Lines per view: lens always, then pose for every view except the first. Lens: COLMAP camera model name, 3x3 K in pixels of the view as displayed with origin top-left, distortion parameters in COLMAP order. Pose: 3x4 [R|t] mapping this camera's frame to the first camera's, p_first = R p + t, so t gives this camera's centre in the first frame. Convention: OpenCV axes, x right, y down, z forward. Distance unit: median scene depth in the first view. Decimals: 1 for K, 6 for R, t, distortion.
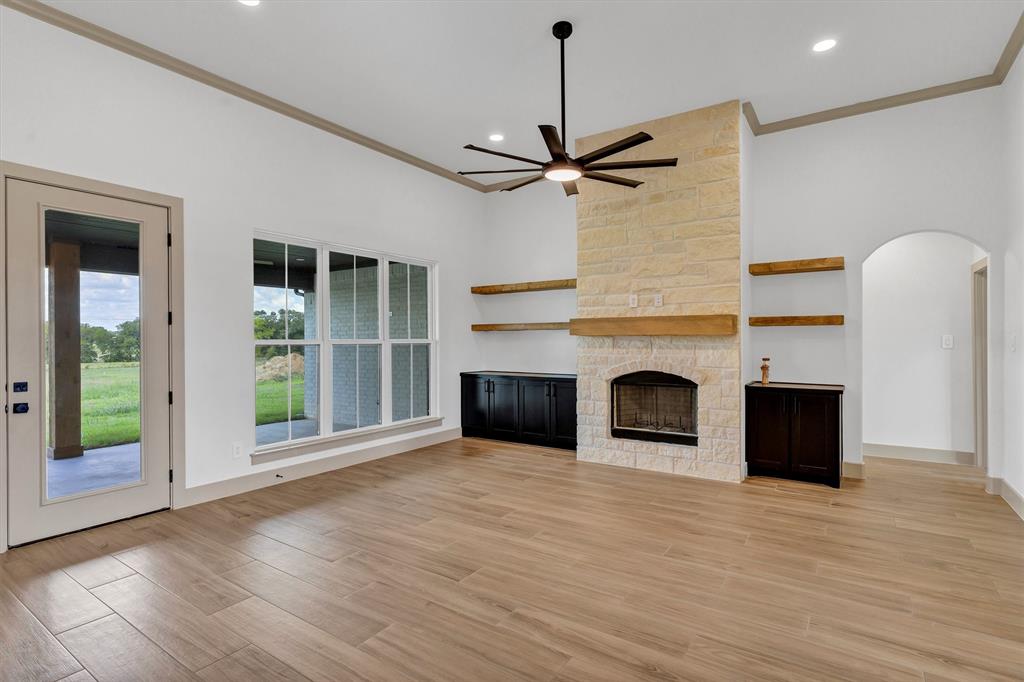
lens RADIAL K [[501.7, 0, 512.0], [0, 501.7, 341.0], [0, 0, 1]] dist [-0.000549, -0.000120]
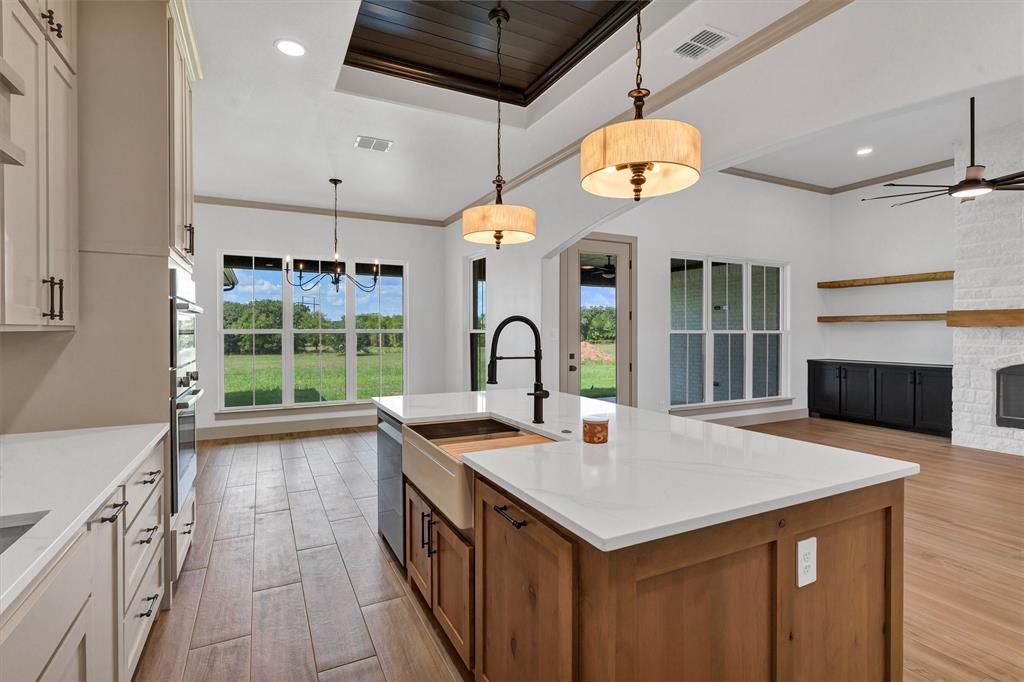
lens RADIAL K [[498.4, 0, 515.0], [0, 498.4, 335.2], [0, 0, 1]] dist [-0.003954, -0.000910]
pose [[0.879413, 0.007374, -0.476003, -0.176125], [-0.003941, 0.999959, 0.008212, 0.002250], [0.476044, -0.005346, 0.879405, -0.338787]]
